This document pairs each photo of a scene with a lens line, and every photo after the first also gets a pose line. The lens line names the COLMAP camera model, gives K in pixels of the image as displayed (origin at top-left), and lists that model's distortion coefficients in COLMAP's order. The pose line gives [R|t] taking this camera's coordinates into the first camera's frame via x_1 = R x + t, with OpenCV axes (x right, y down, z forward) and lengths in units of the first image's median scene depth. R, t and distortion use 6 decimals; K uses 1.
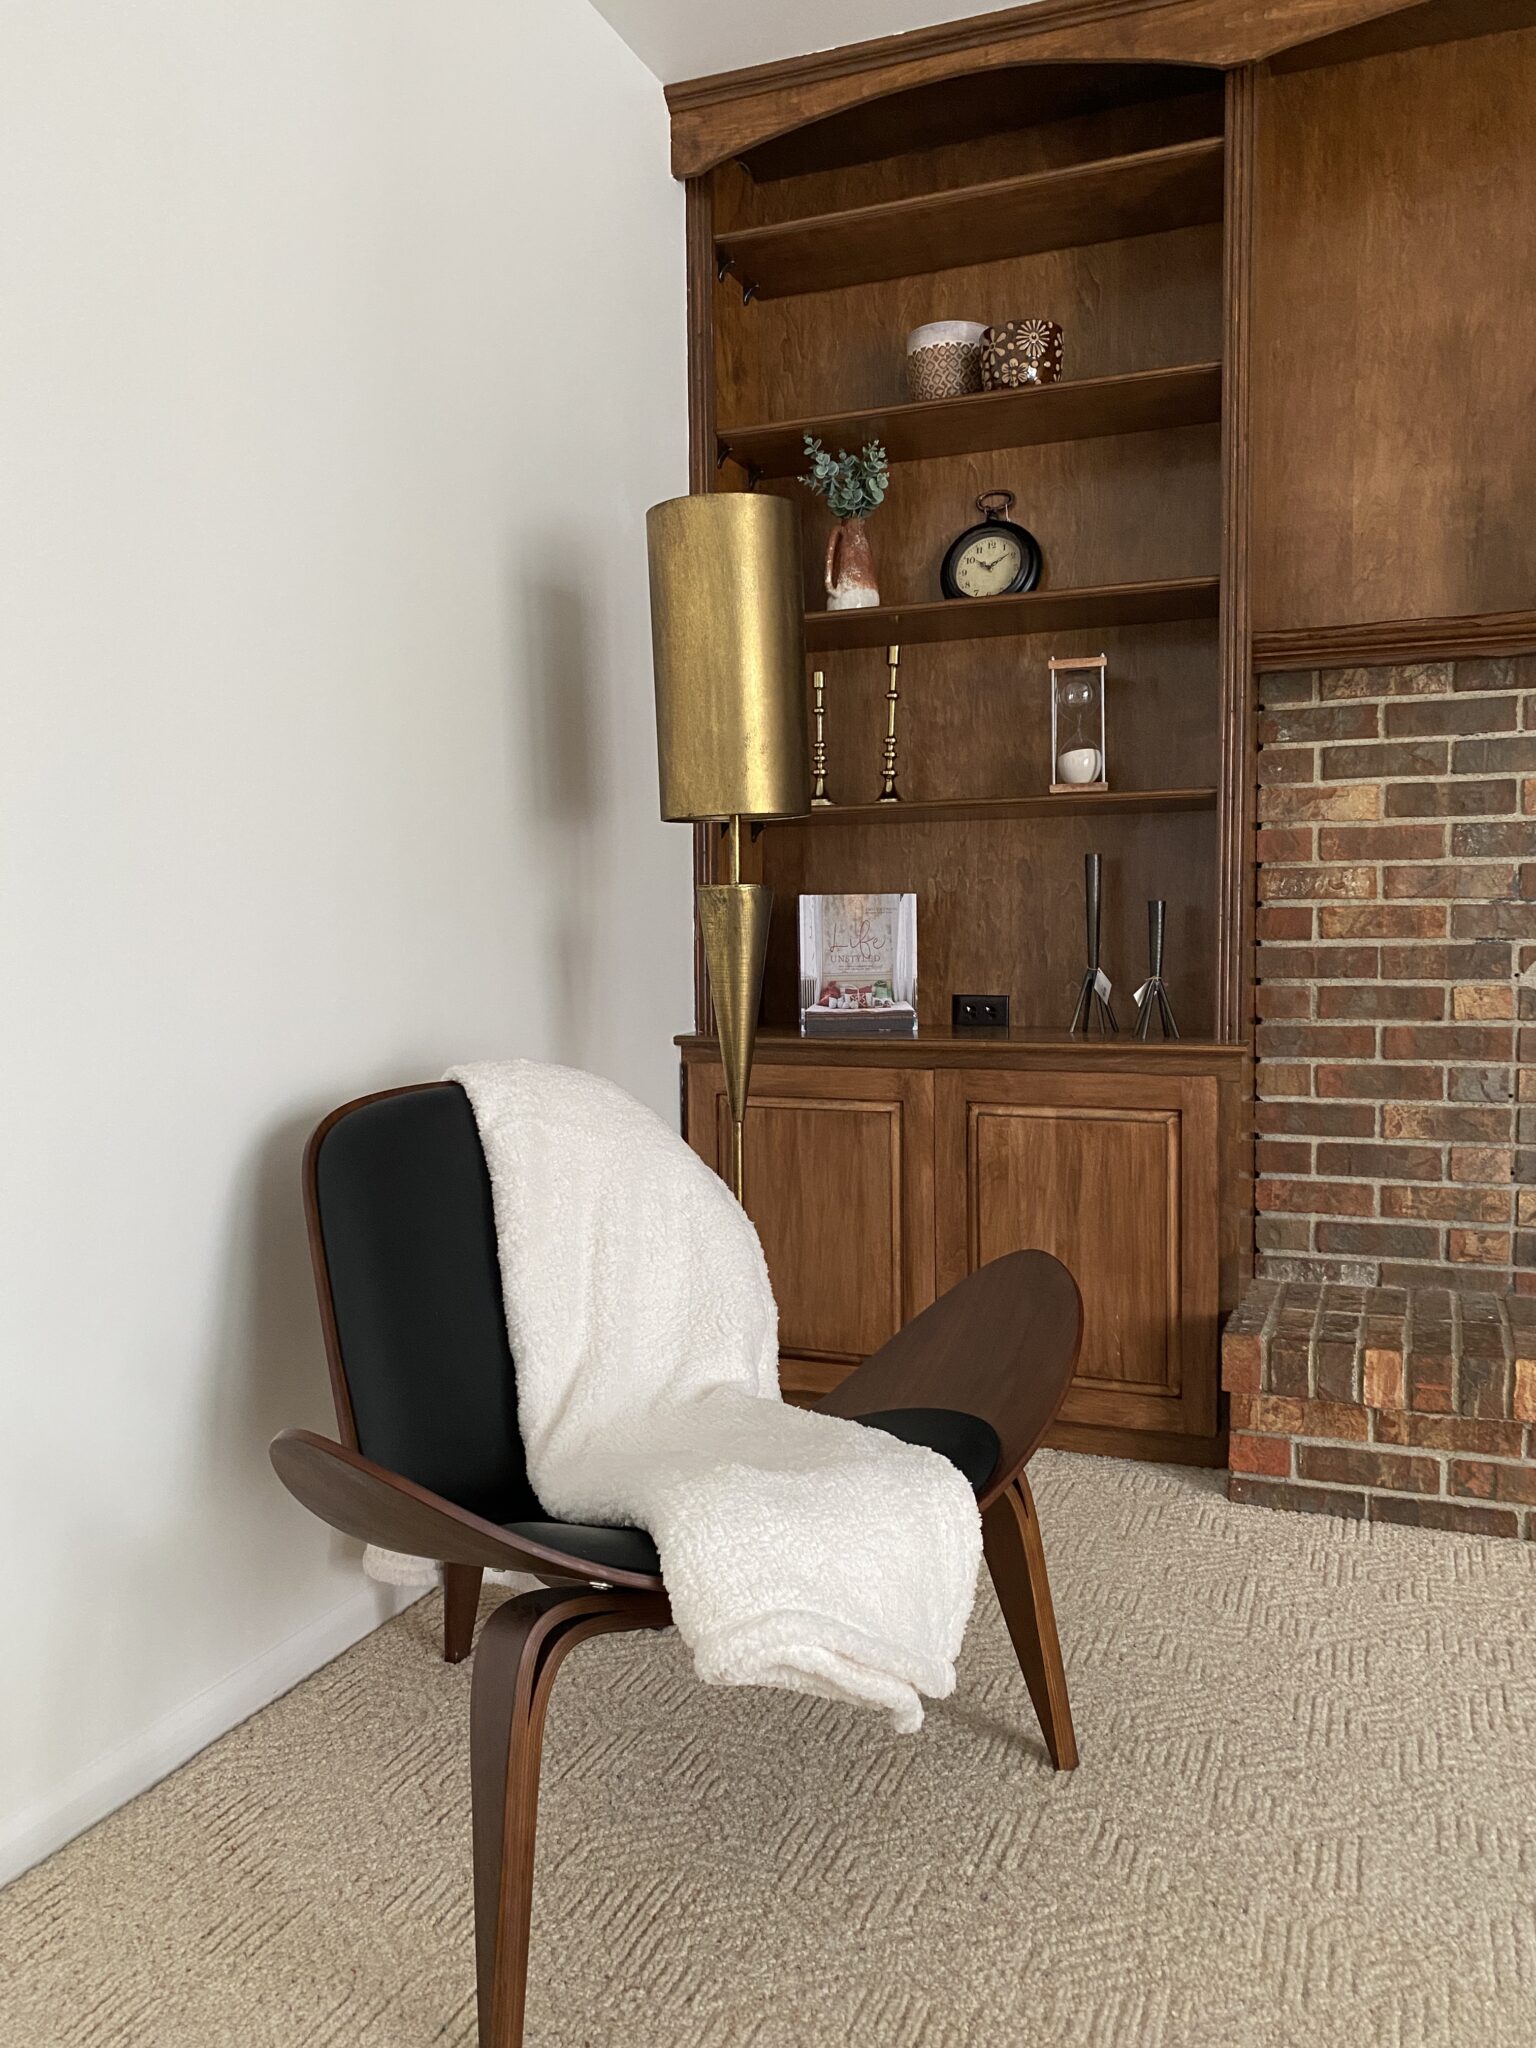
lens RADIAL K [[1610.3, 0, 794.6], [0, 1610.3, 1017.5], [0, 0, 1]] dist [0.110837, -0.261834]
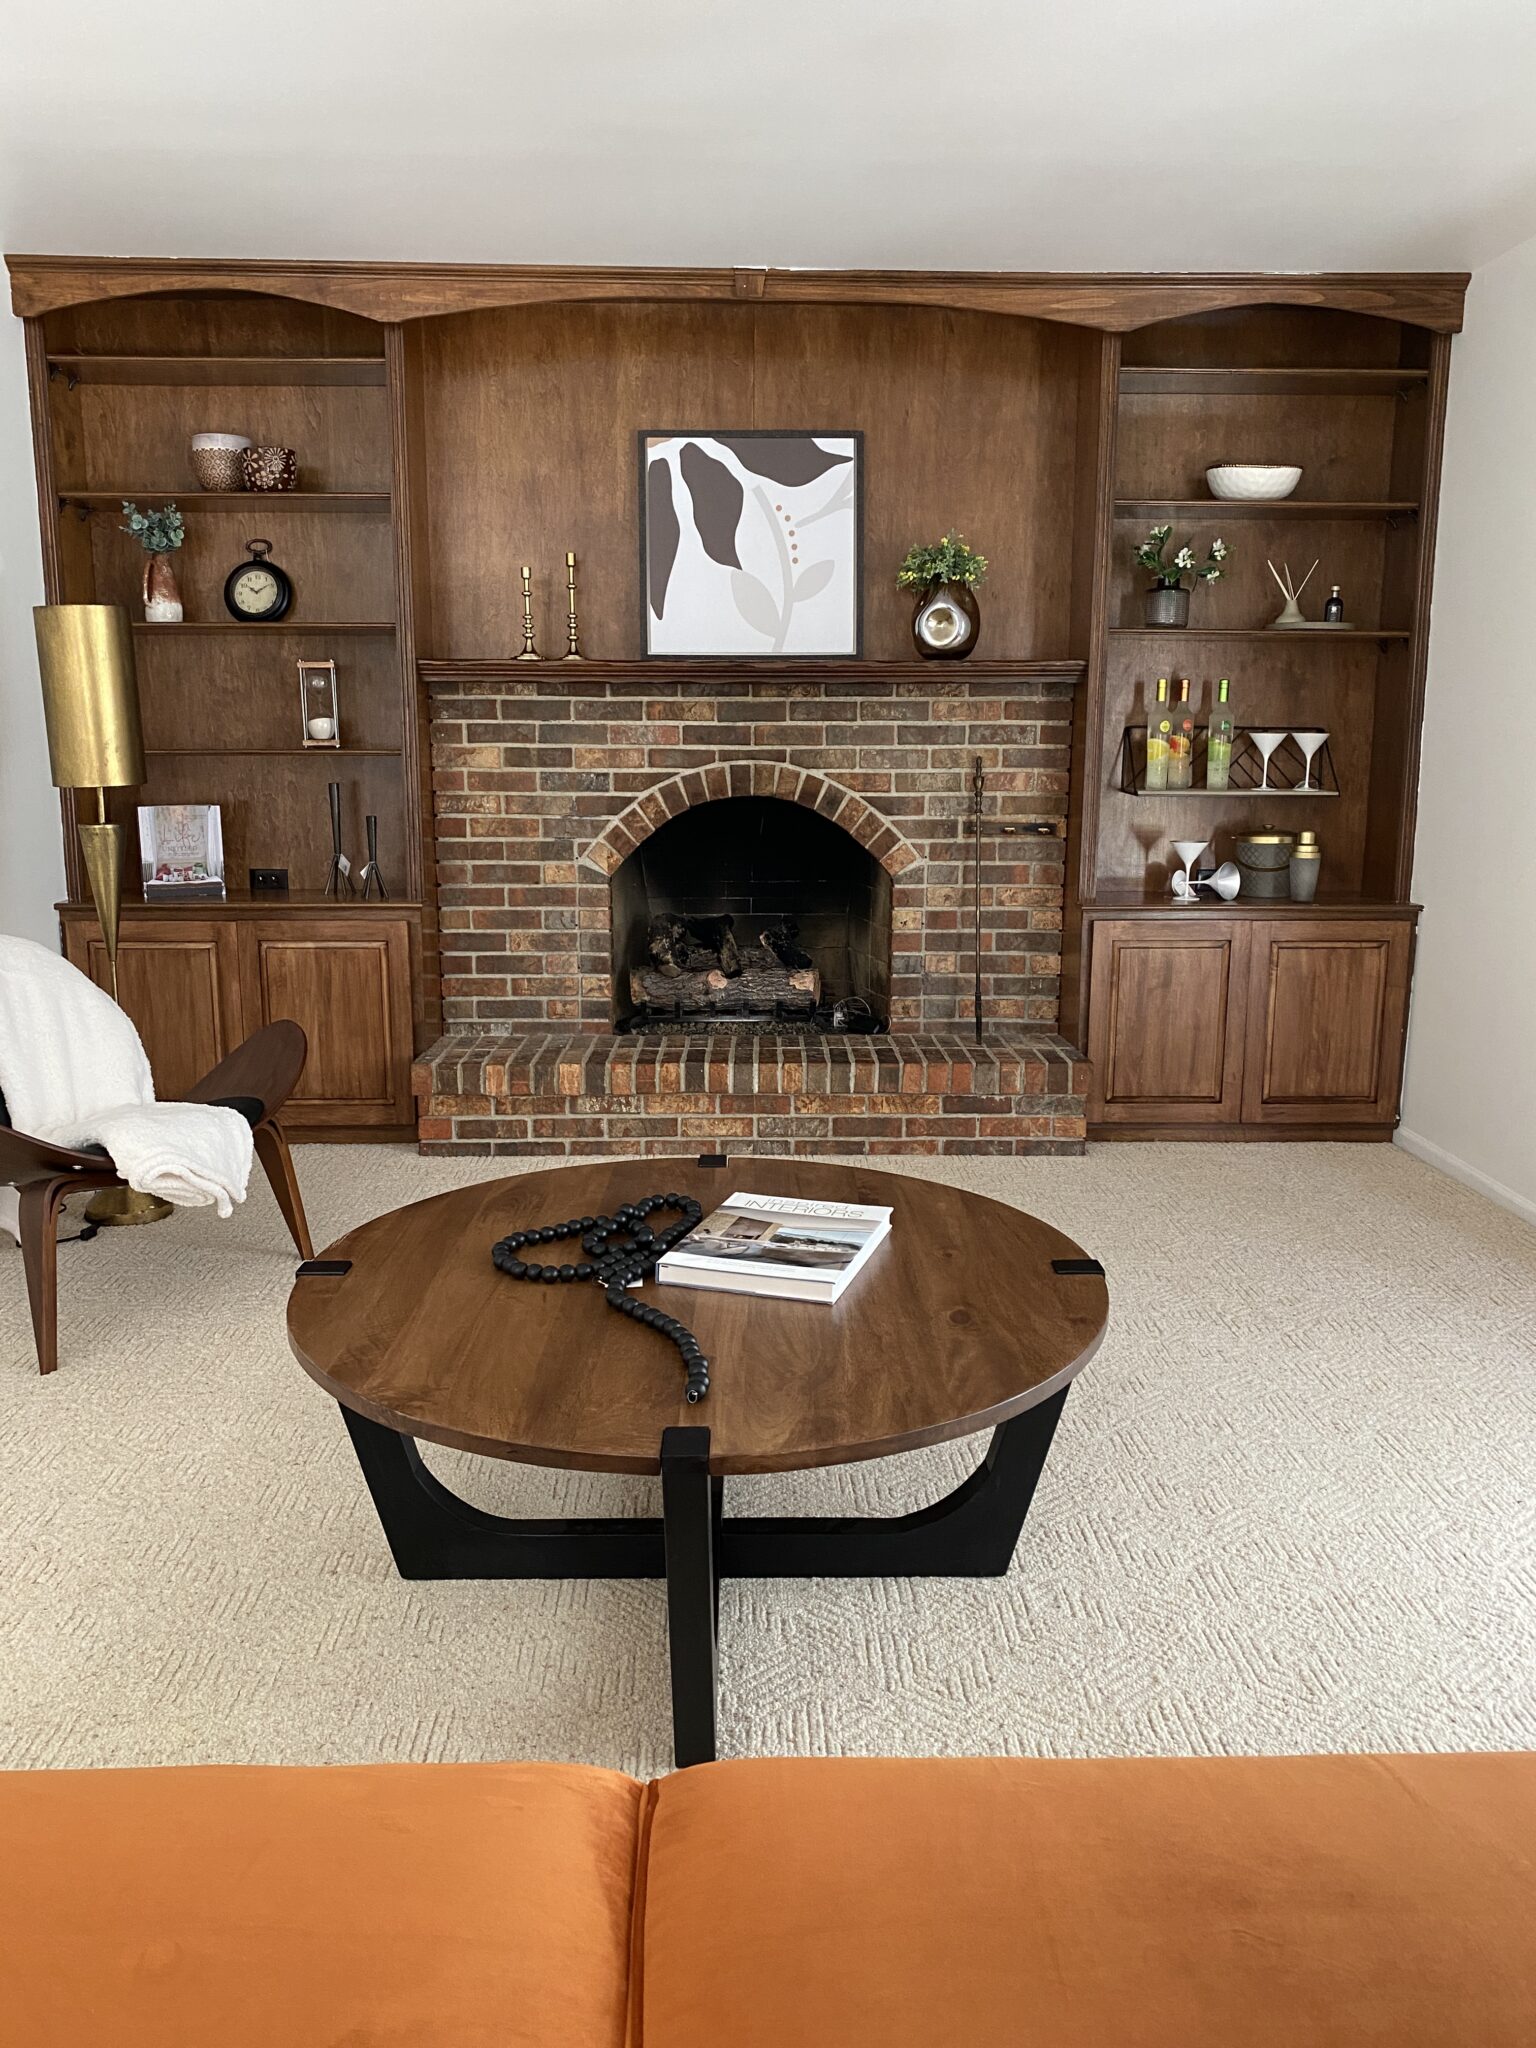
lens RADIAL K [[1610.3, 0, 794.6], [0, 1610.3, 1017.5], [0, 0, 1]] dist [0.110837, -0.261834]
pose [[0.923301, -0.058985, 0.379522, -0.020947], [0.013997, 0.992648, 0.120223, -0.059979], [-0.383823, -0.105690, 0.917338, -0.719143]]
